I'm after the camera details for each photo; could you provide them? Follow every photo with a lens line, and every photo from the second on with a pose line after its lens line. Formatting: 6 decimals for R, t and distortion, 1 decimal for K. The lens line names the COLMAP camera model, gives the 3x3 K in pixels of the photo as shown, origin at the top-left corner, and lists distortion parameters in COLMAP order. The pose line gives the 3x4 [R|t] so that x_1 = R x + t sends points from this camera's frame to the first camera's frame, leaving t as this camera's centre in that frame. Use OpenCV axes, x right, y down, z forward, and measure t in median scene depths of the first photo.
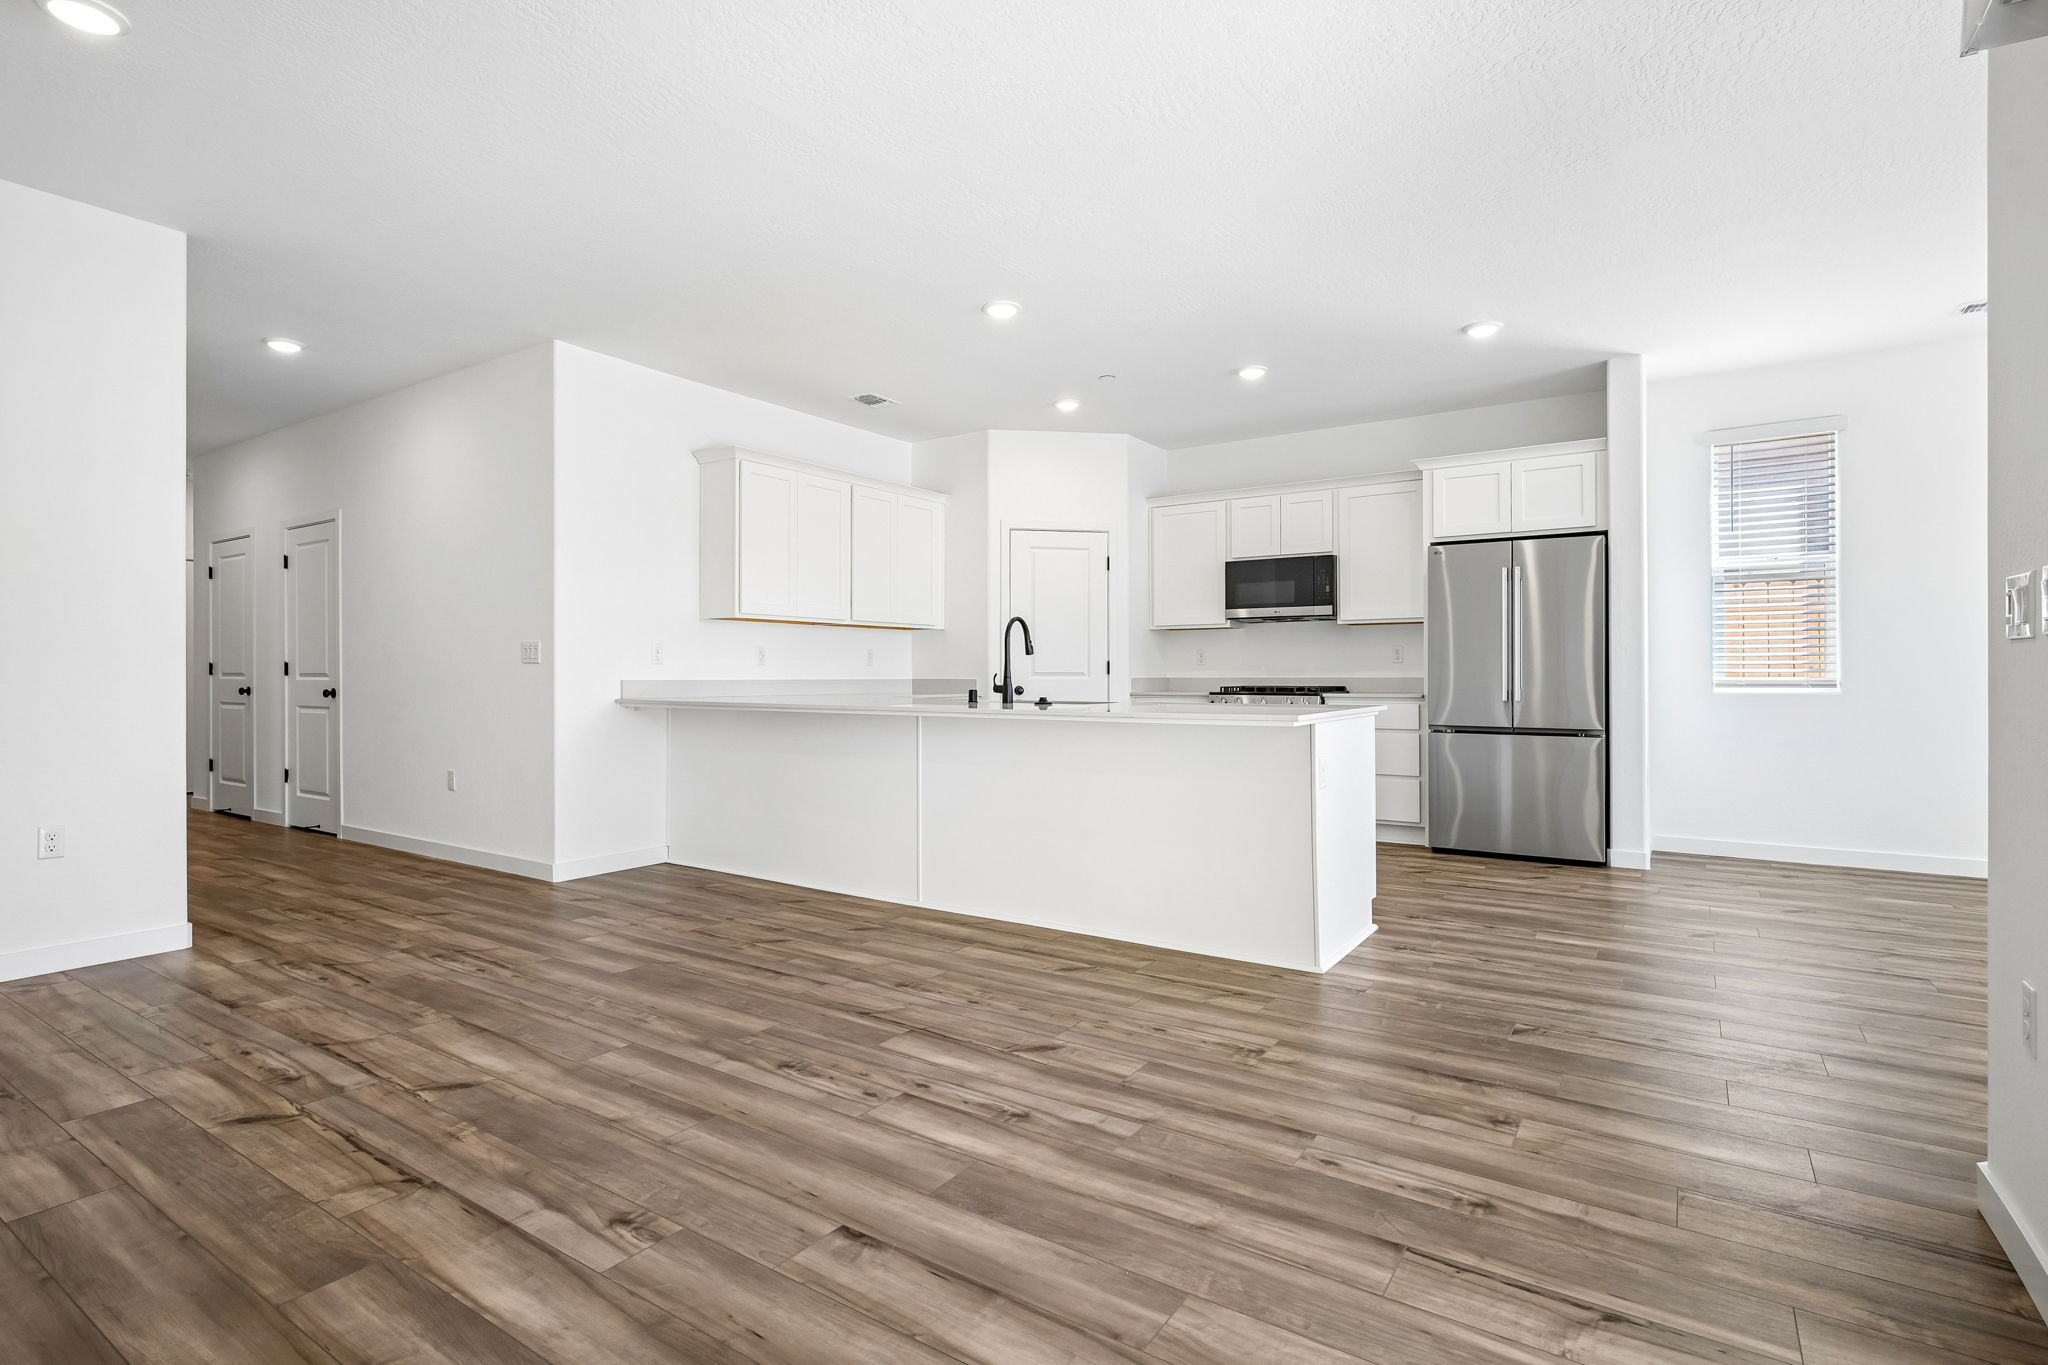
lens RADIAL K [[1029.0, 0, 1013.6], [0, 1029.0, 674.6], [0, 0, 1]] dist [0.005802, 0.005138]
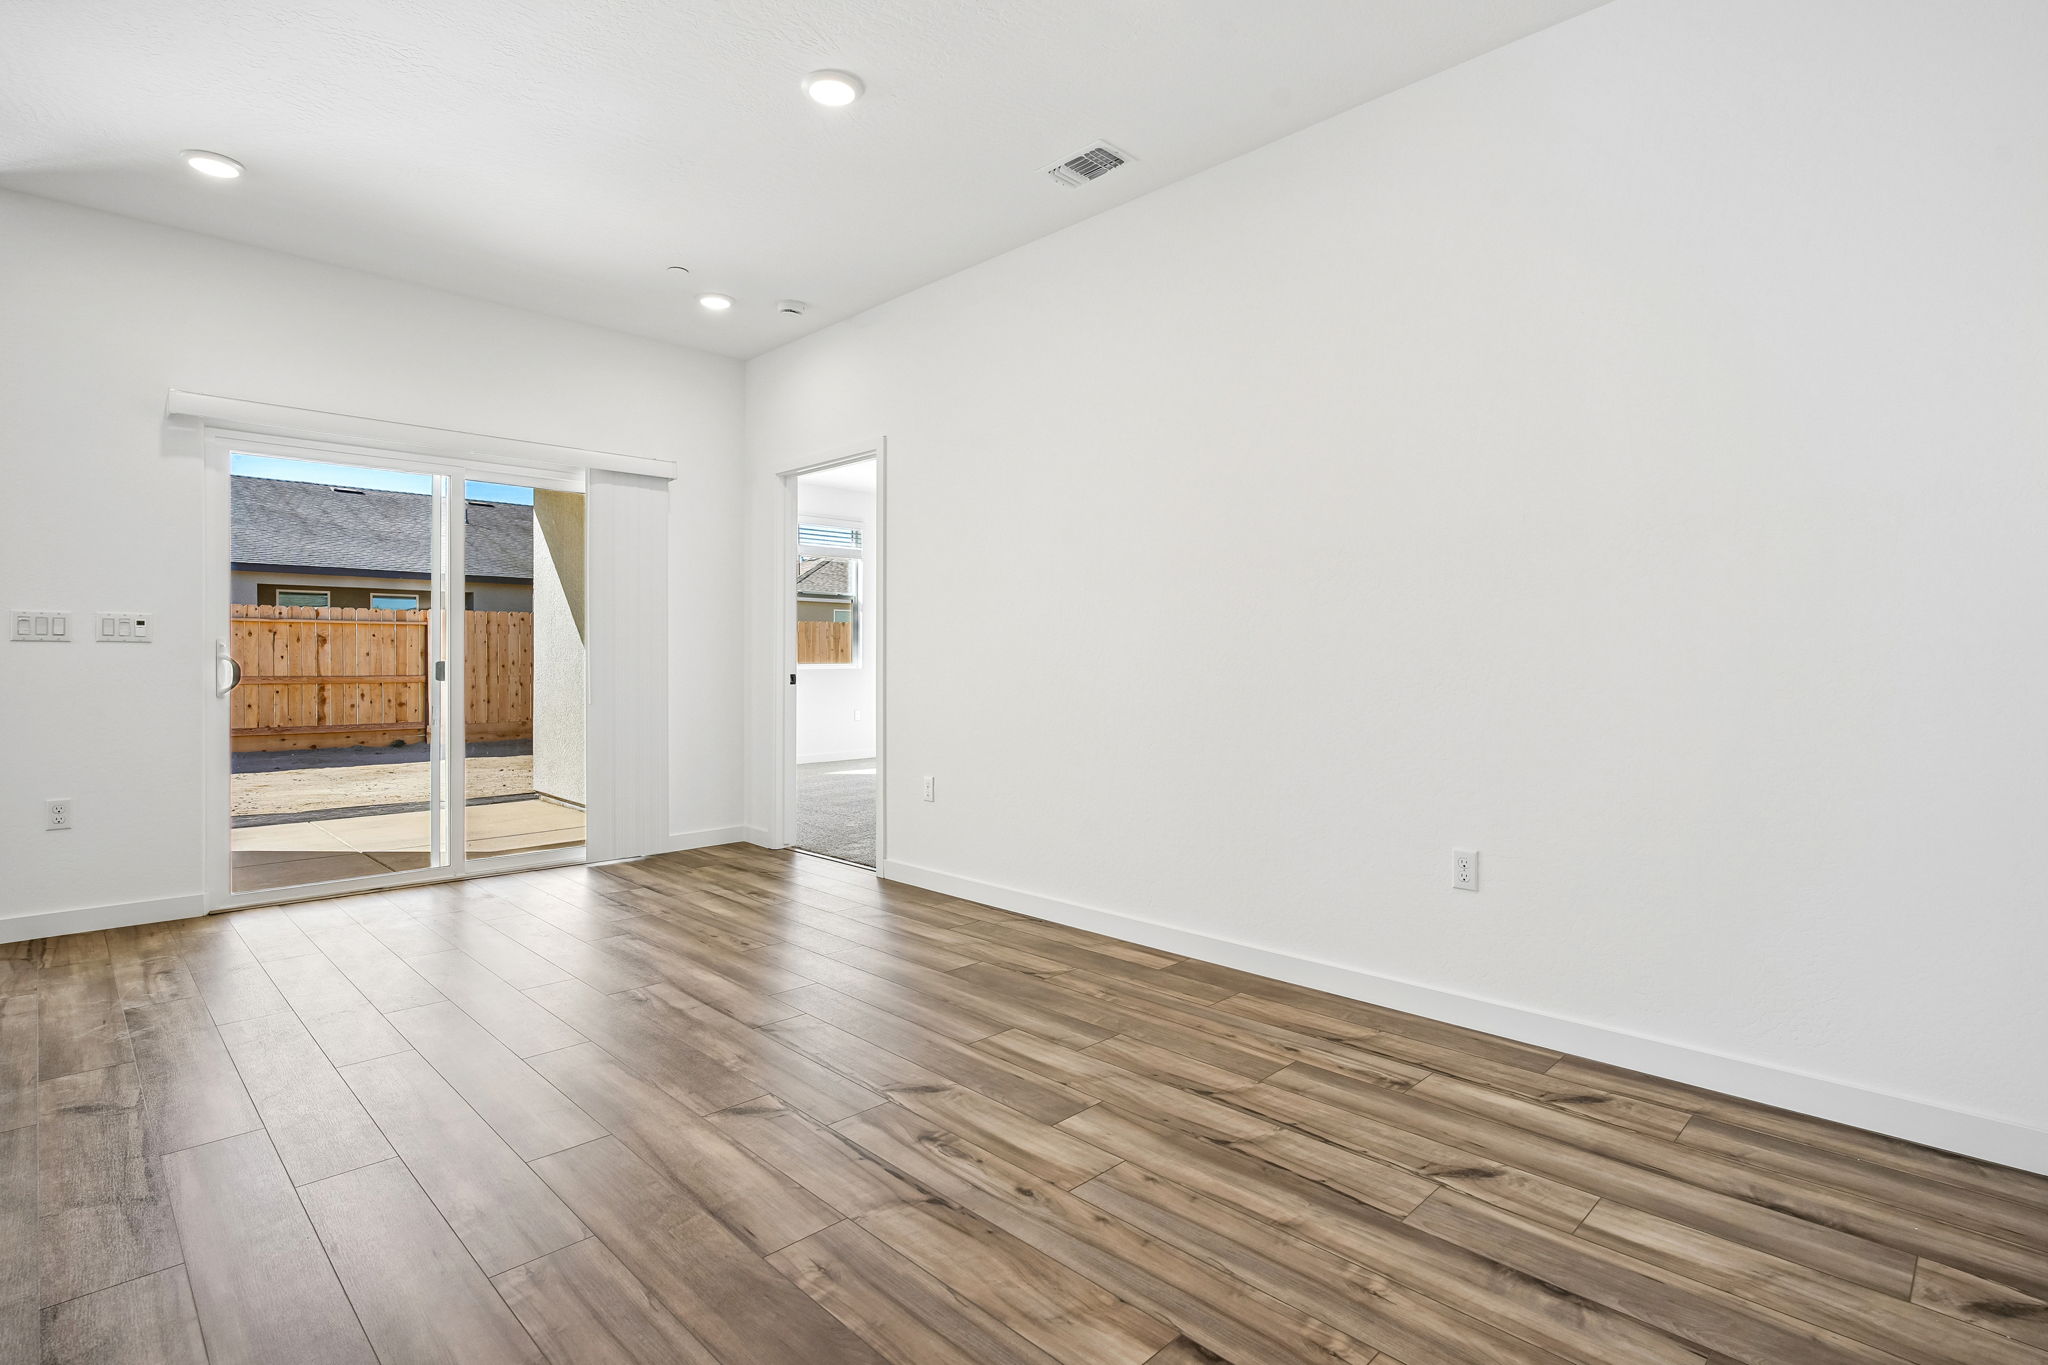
lens RADIAL K [[985.9, 0, 1021.9], [0, 985.9, 665.3], [0, 0, 1]] dist [-0.006286, 0.001971]
pose [[-0.983487, -0.003934, 0.180935, -0.656208], [-0.003479, 0.999990, 0.002834, 0.001419], [-0.180944, 0.002158, -0.983491, 1.269623]]
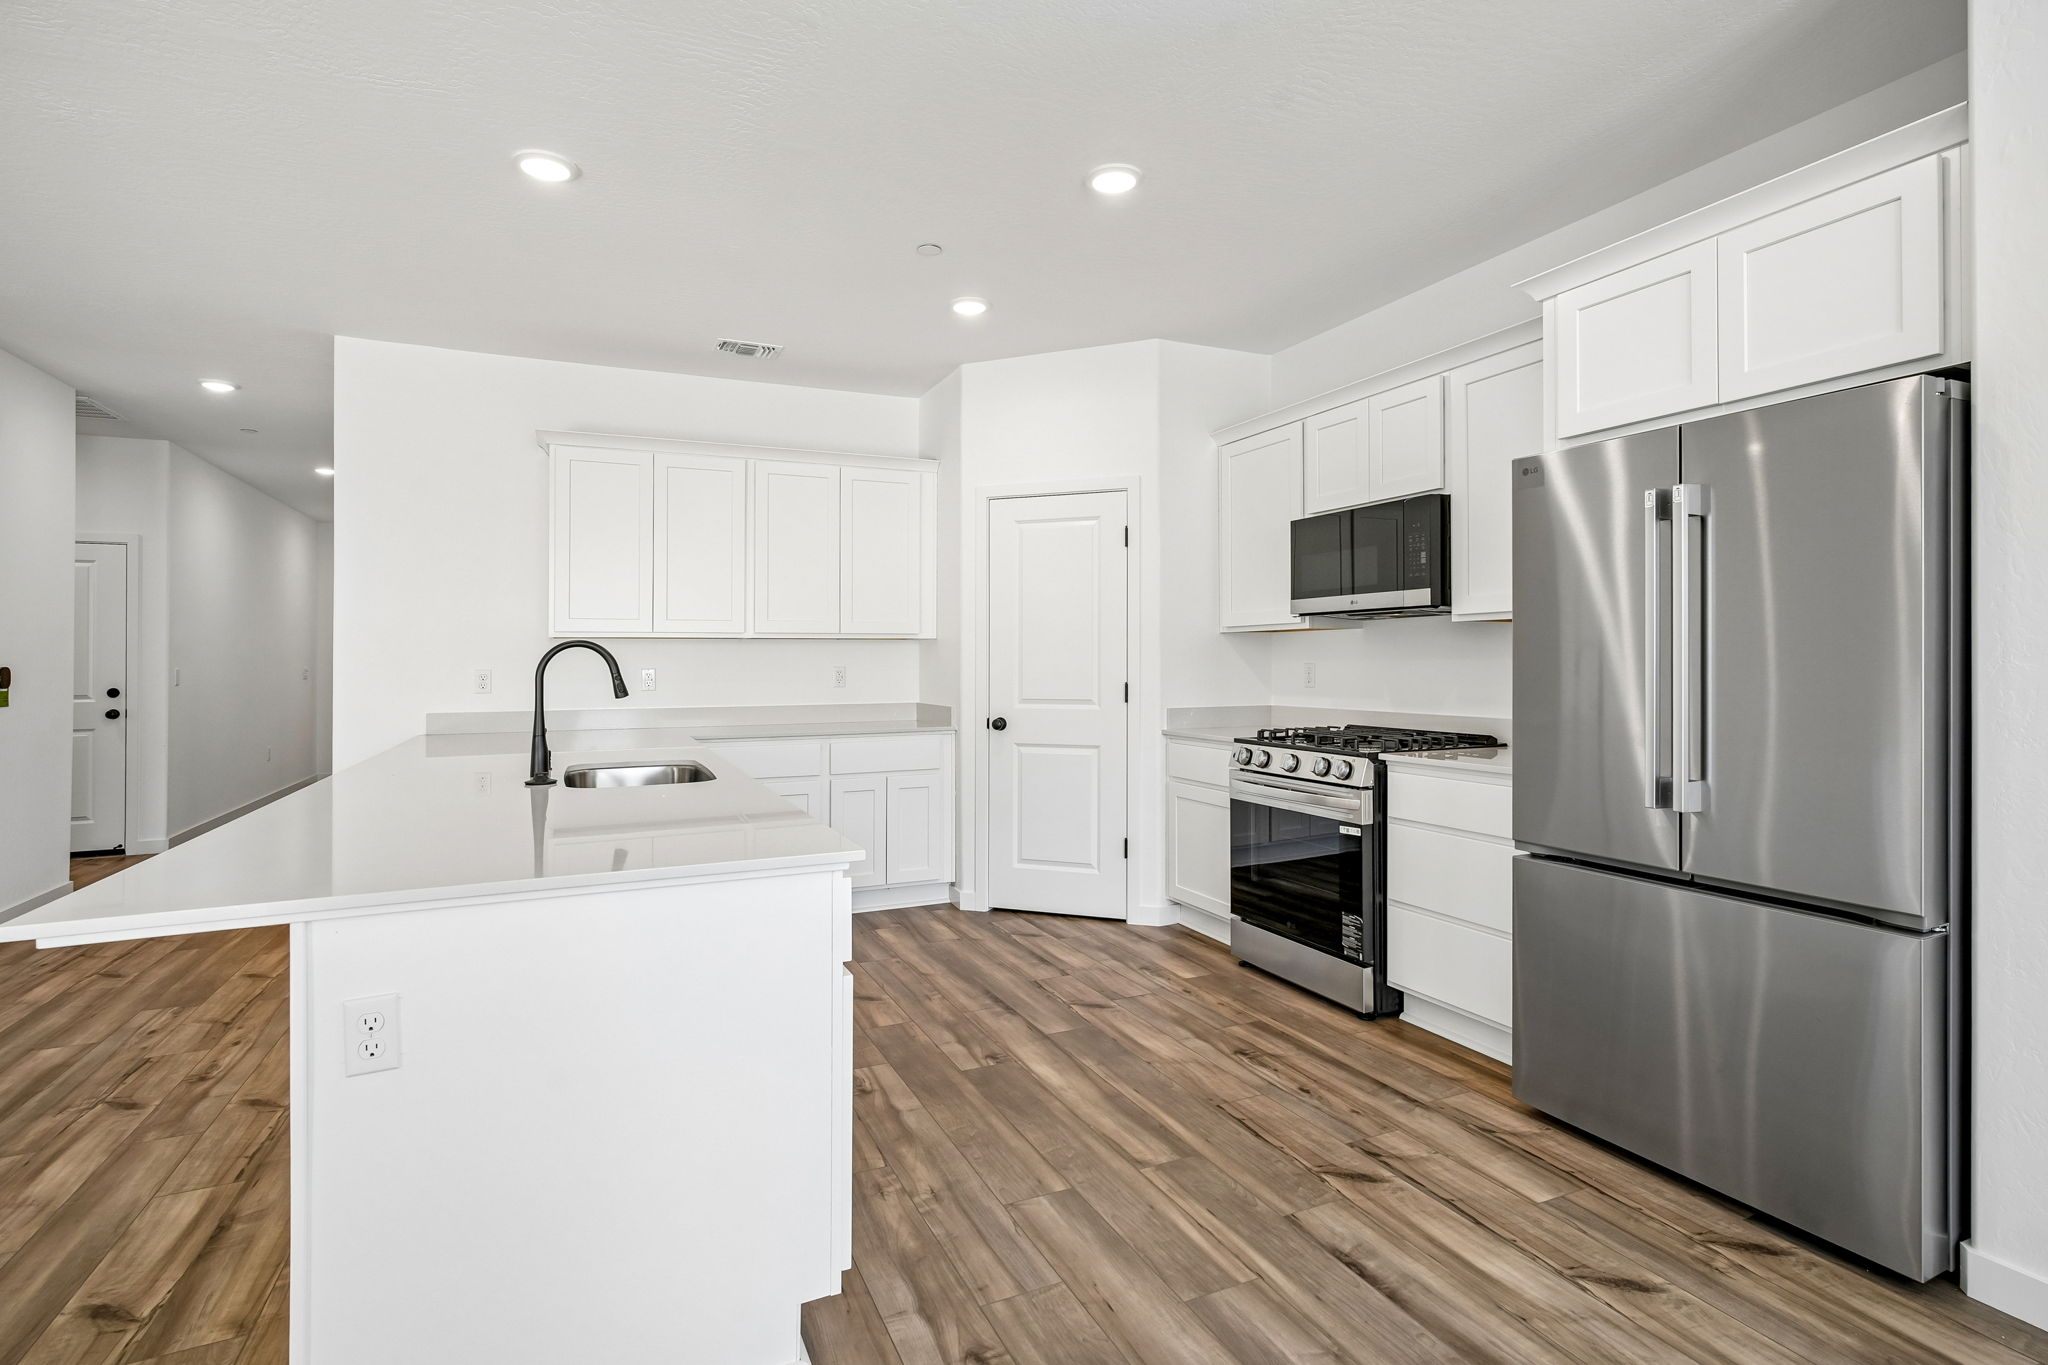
lens RADIAL K [[985.9, 0, 1016.0], [0, 985.9, 661.7], [0, 0, 1]] dist [-0.006286, 0.001971]
pose [[0.860286, -0.005967, -0.509777, 0.678085], [0.007457, 0.999972, 0.000879, -0.052805], [0.509757, -0.004558, 0.860306, 0.778241]]
